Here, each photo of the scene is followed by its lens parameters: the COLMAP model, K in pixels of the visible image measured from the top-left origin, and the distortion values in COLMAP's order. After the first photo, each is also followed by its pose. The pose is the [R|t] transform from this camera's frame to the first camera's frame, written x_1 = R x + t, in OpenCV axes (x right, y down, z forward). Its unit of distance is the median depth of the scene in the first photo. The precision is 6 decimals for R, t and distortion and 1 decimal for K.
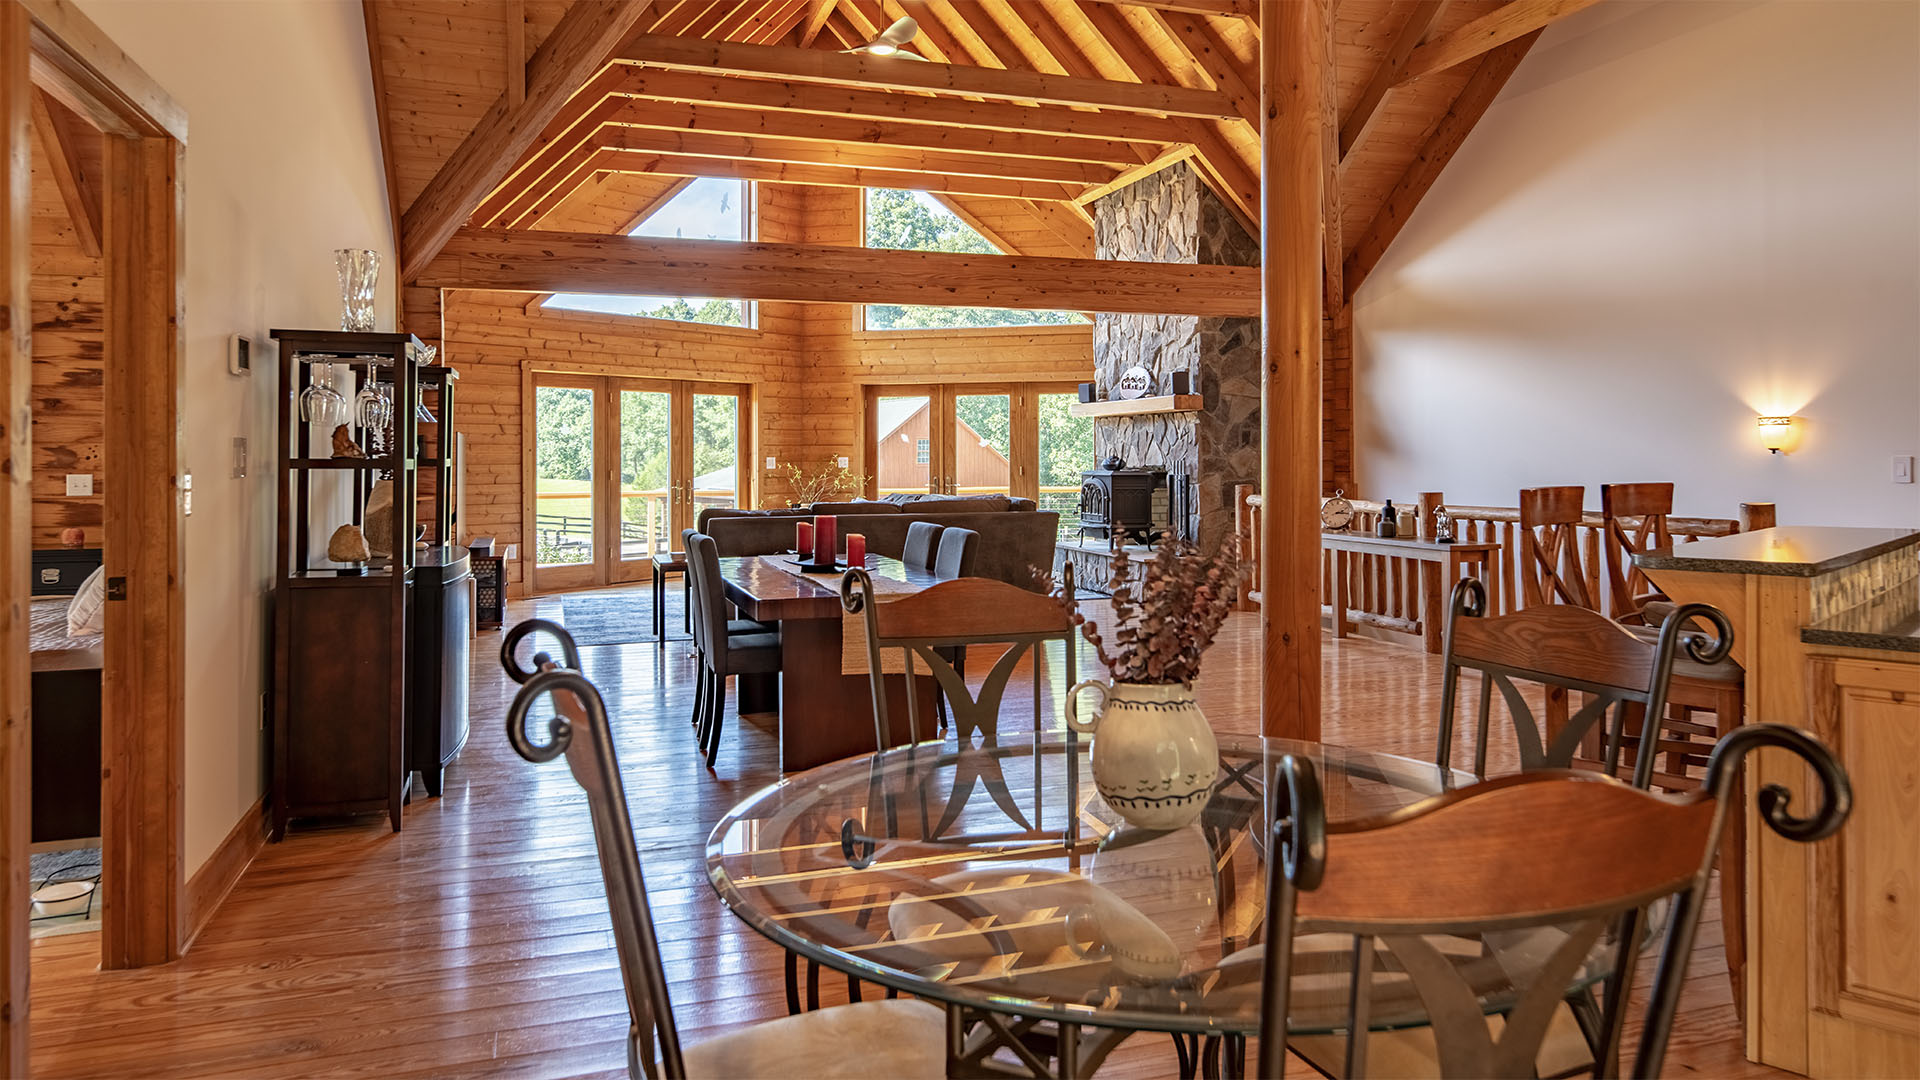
lens RADIAL K [[1237.5, 0, 972.2], [0, 1237.5, 453.6], [0, 0, 1]] dist [0.008712, -0.000216]
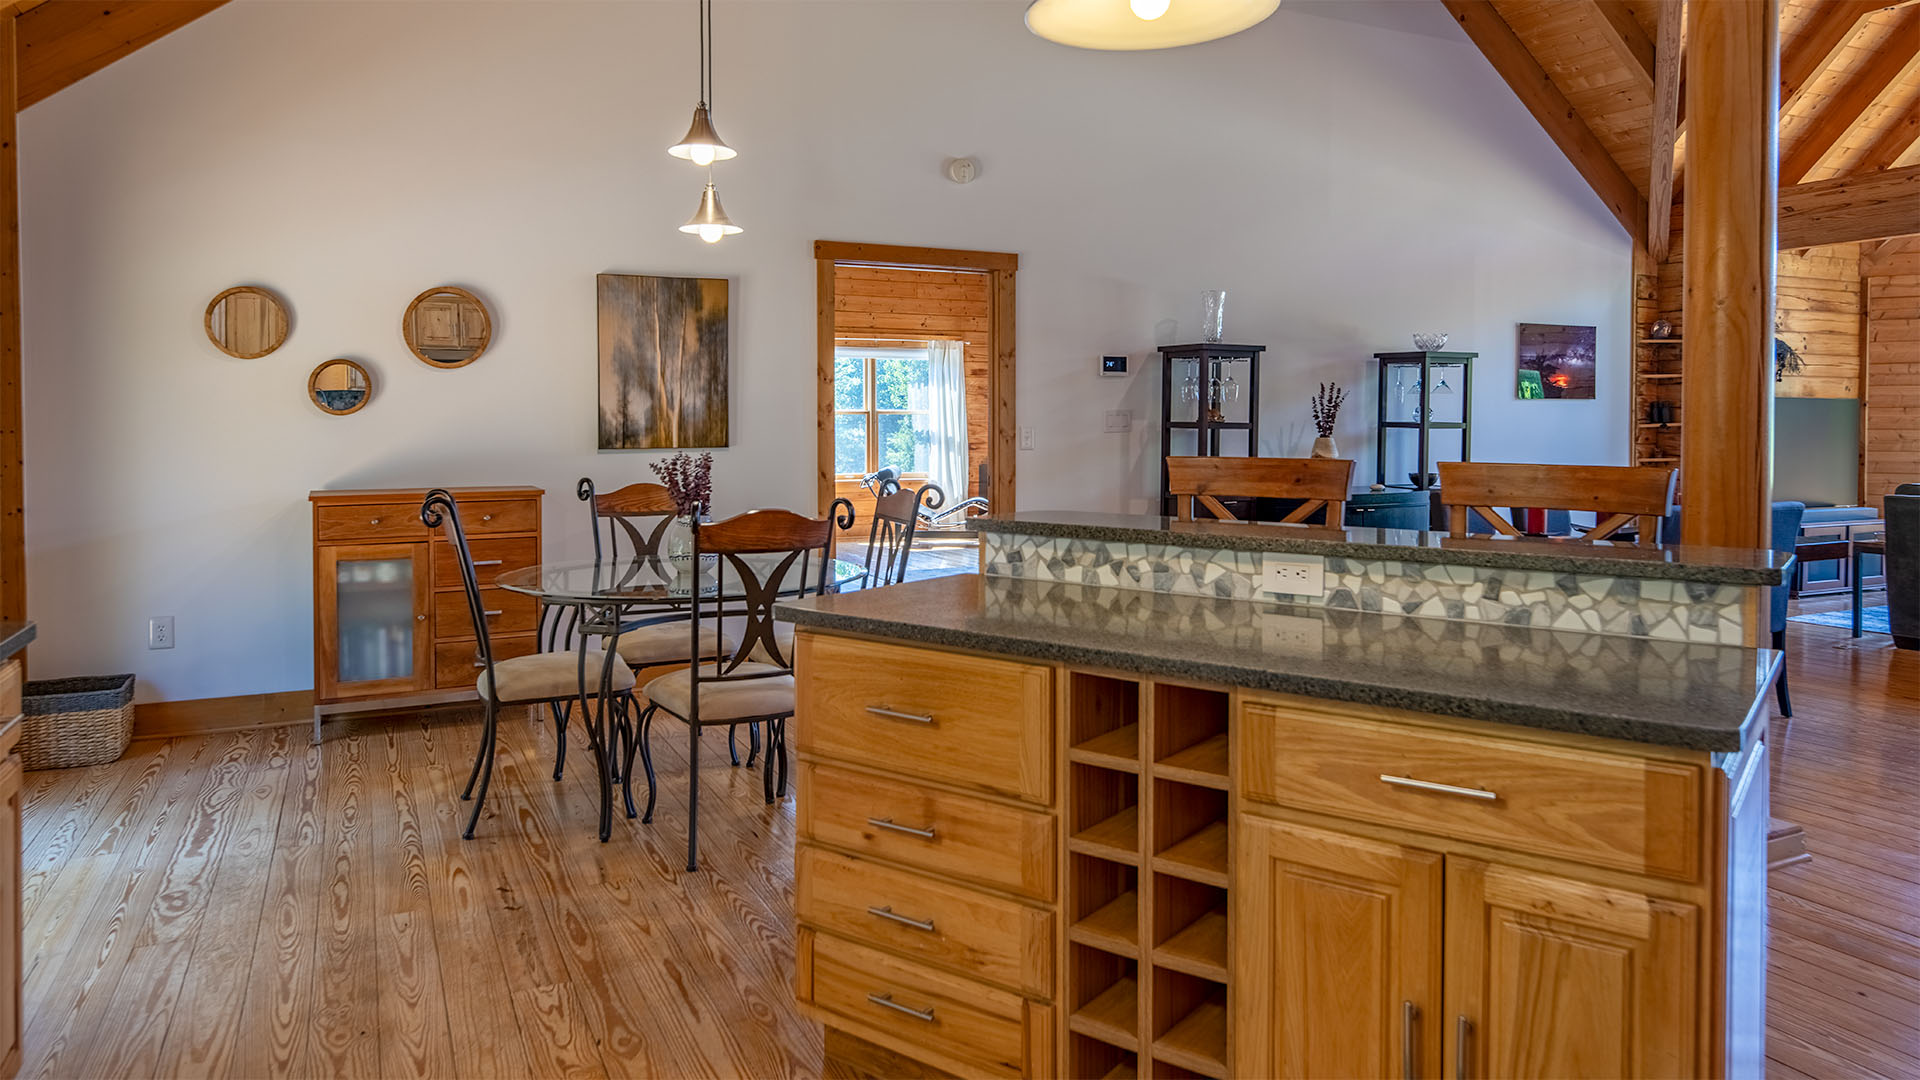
lens RADIAL K [[1237.5, 0, 969.3], [0, 1237.5, 450.9], [0, 0, 1]] dist [0.008712, -0.000216]
pose [[0.123007, 0.026436, -0.992054, 0.397689], [0.000457, 0.999644, 0.026694, -0.000150], [0.992406, -0.003737, 0.122951, 0.184743]]
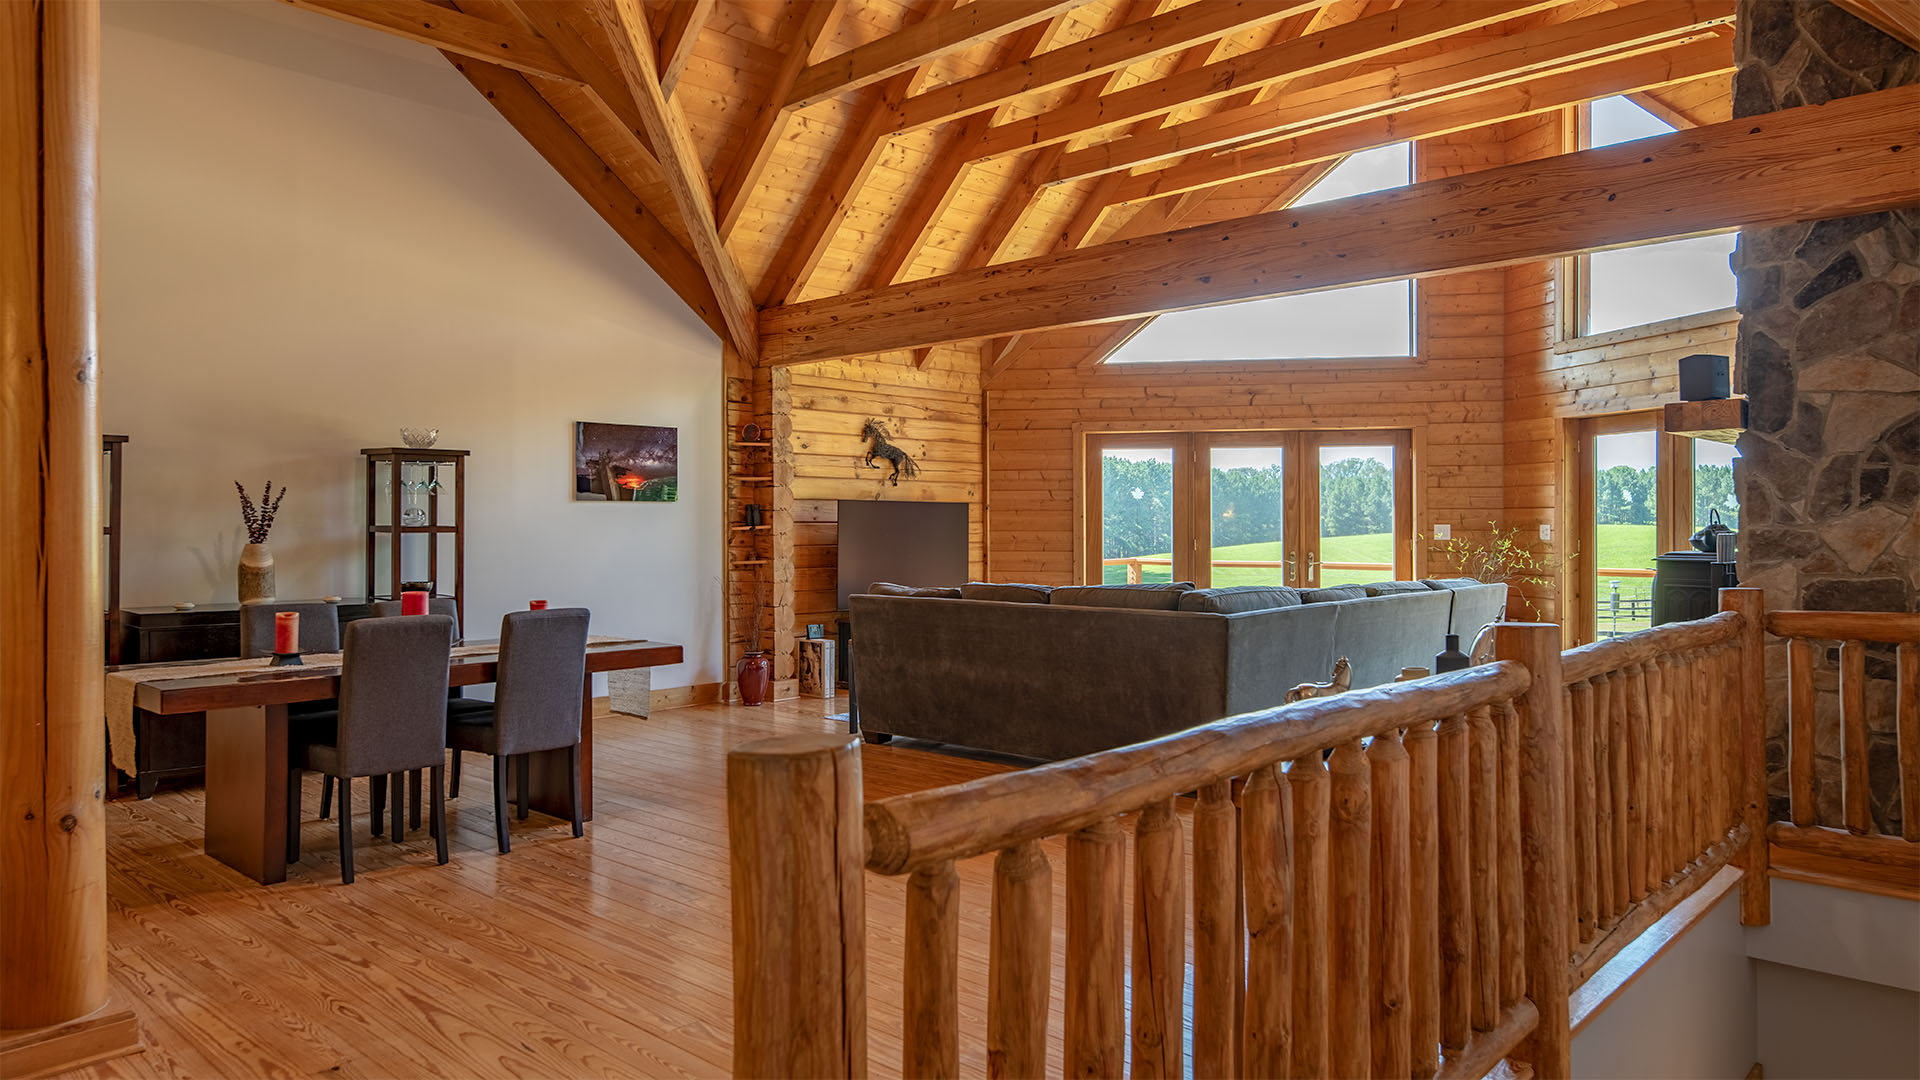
lens RADIAL K [[1237.5, 0, 965.7], [0, 1237.5, 520.9], [0, 0, 1]] dist [0.008712, -0.000216]
pose [[0.469892, 0.000456, -0.882724, 0.428495], [0.000843, 0.999999, 0.000966, -0.000343], [0.882724, -0.001198, 0.469891, 0.461874]]
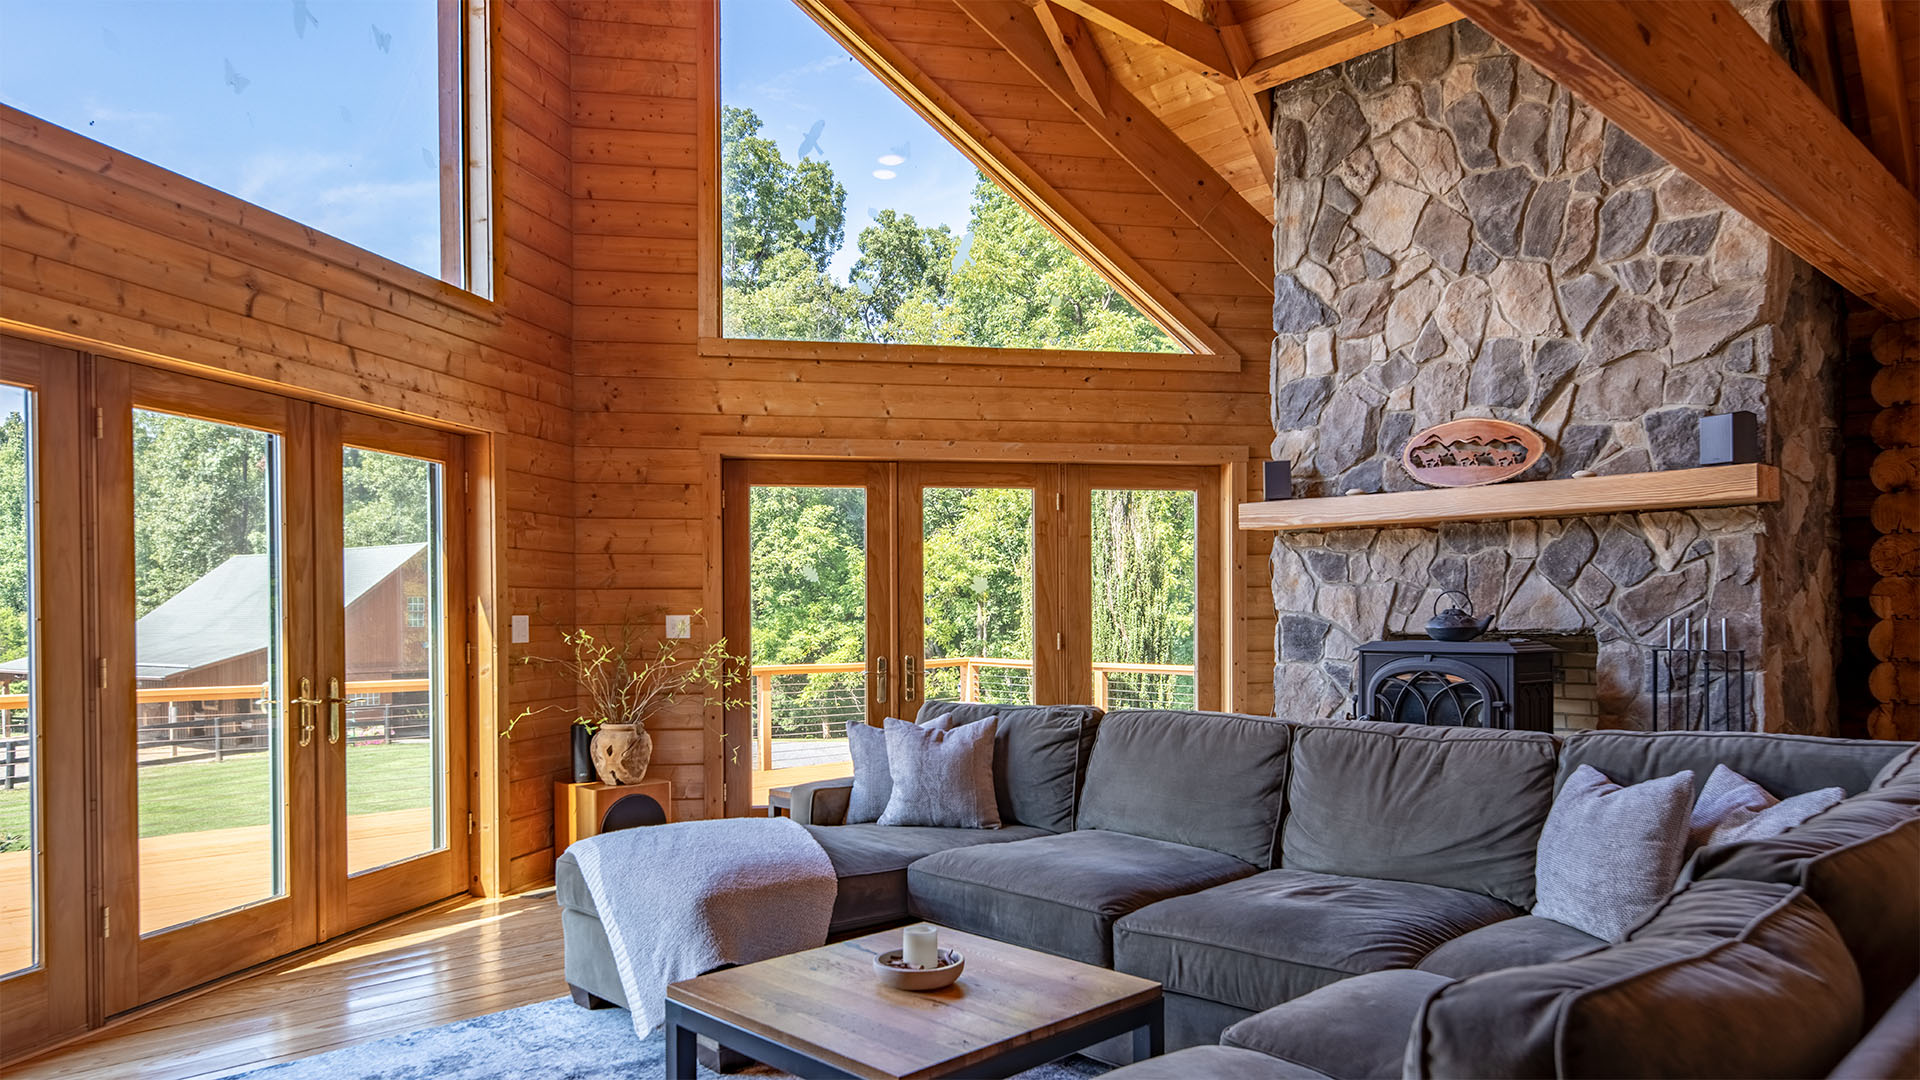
lens RADIAL K [[1237.5, 0, 966.3], [0, 1237.5, 630.5], [0, 0, 1]] dist [0.008712, -0.000216]
pose [[0.910571, -0.007462, 0.413284, -0.233203], [0.002425, 0.999916, 0.012712, 0.003564], [-0.413345, -0.010573, 0.910513, 0.654542]]
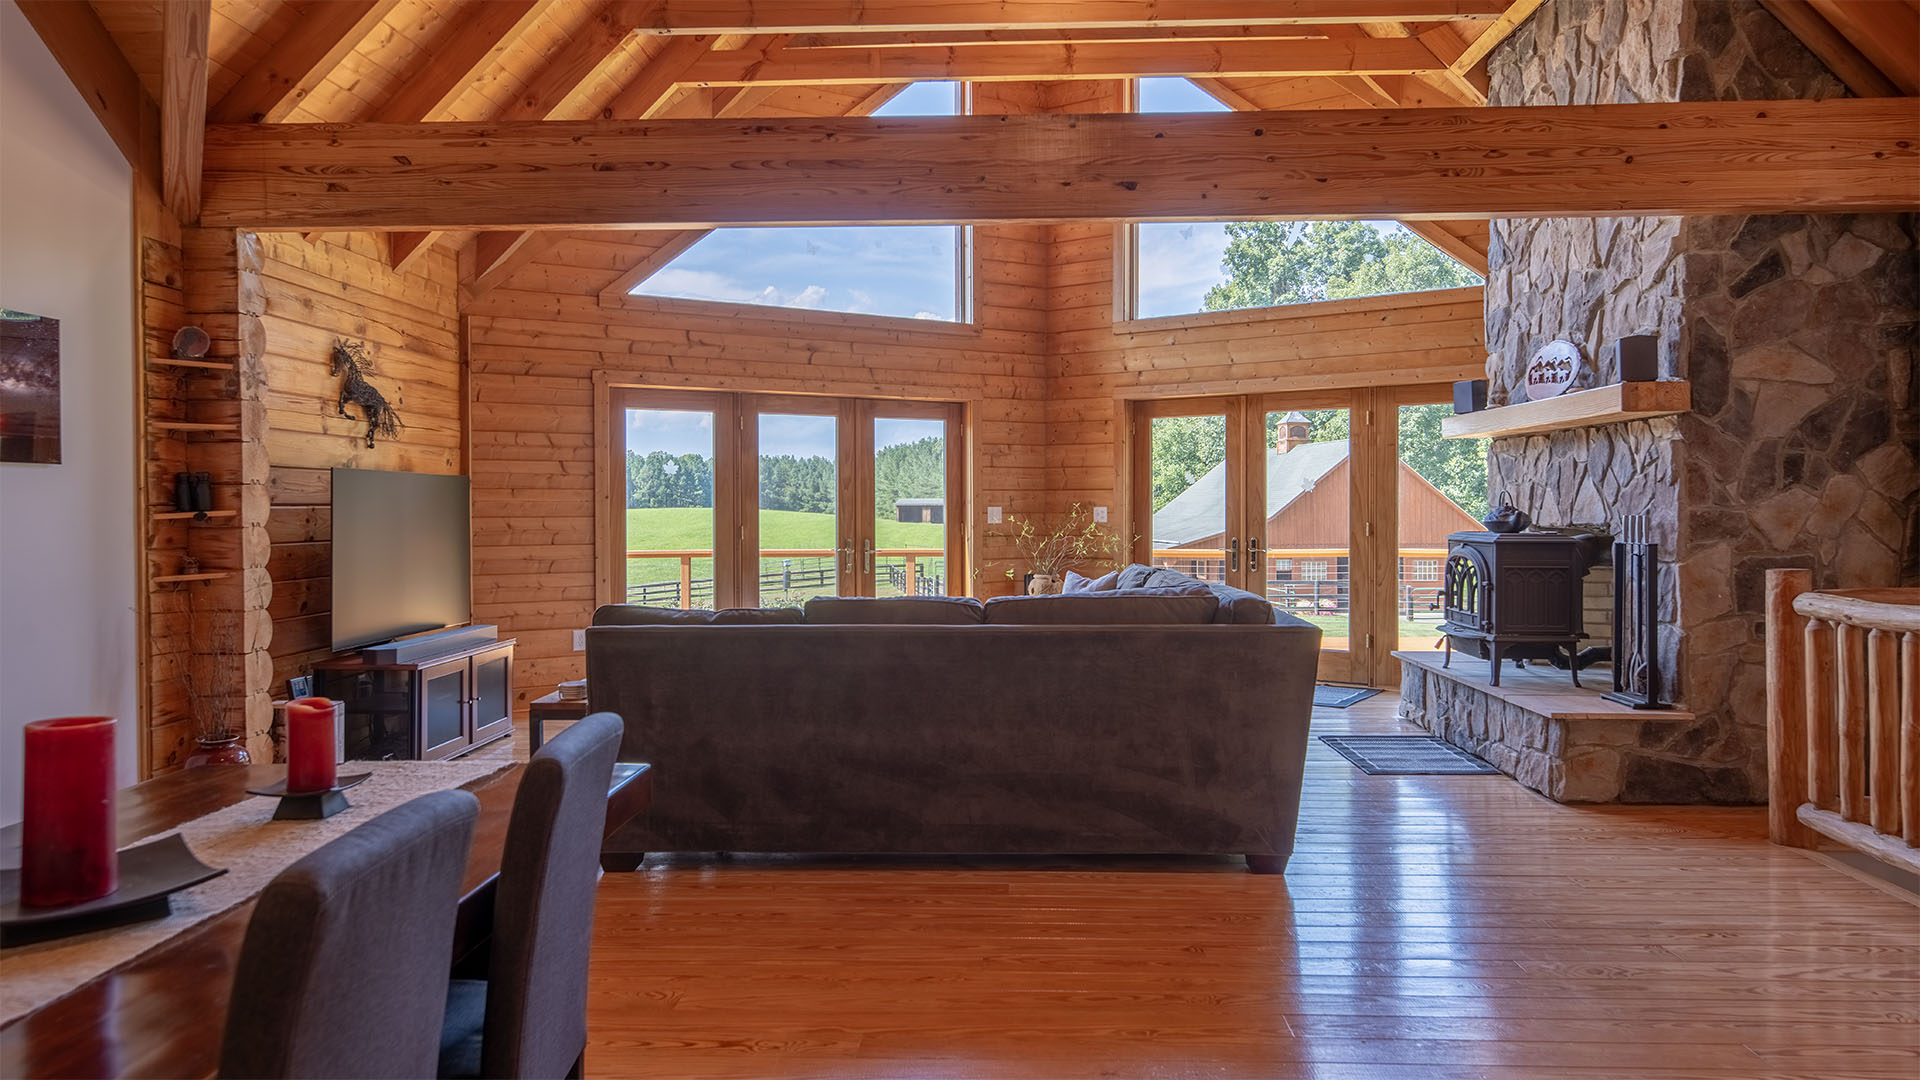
lens RADIAL K [[1237.5, 0, 970.3], [0, 1237.5, 517.5], [0, 0, 1]] dist [0.008712, -0.000216]
pose [[0.933896, 0.004183, -0.357521, 0.087968], [0.000254, 0.999924, 0.012361, 0.000223], [0.357546, -0.011635, 0.933823, 0.401890]]
